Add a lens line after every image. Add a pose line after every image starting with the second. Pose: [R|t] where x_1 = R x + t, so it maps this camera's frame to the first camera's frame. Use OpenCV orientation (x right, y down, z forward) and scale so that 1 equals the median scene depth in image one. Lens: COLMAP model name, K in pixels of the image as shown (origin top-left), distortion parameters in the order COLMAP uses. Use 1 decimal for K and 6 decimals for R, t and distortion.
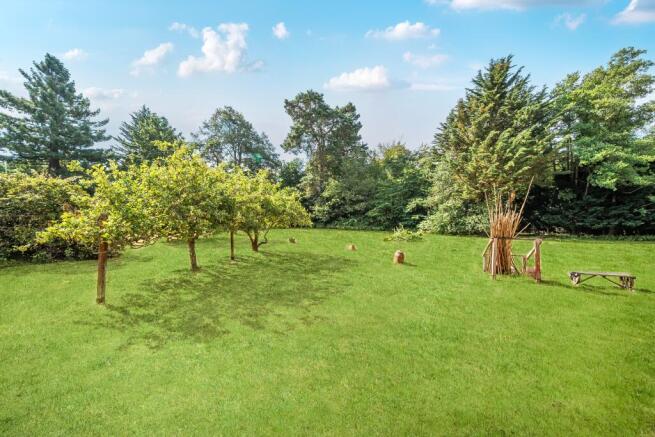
lens RADIAL K [[246.4, 0, 328.0], [0, 246.4, 218.7], [0, 0, 1]] dist [0.001226, 0.000047]
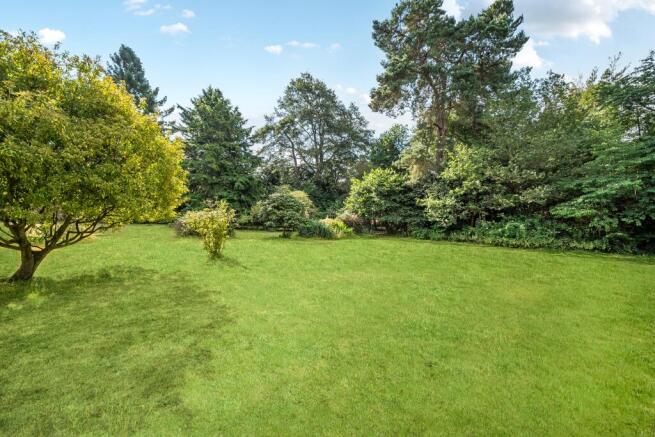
lens RADIAL K [[256.4, 0, 324.8], [0, 256.4, 219.5], [0, 0, 1]] dist [0.000818, -0.000049]
pose [[0.904326, 0.003446, -0.426829, -0.013828], [-0.007386, 0.999944, -0.007576, 0.001093], [0.426779, 0.010004, 0.904301, 0.388668]]
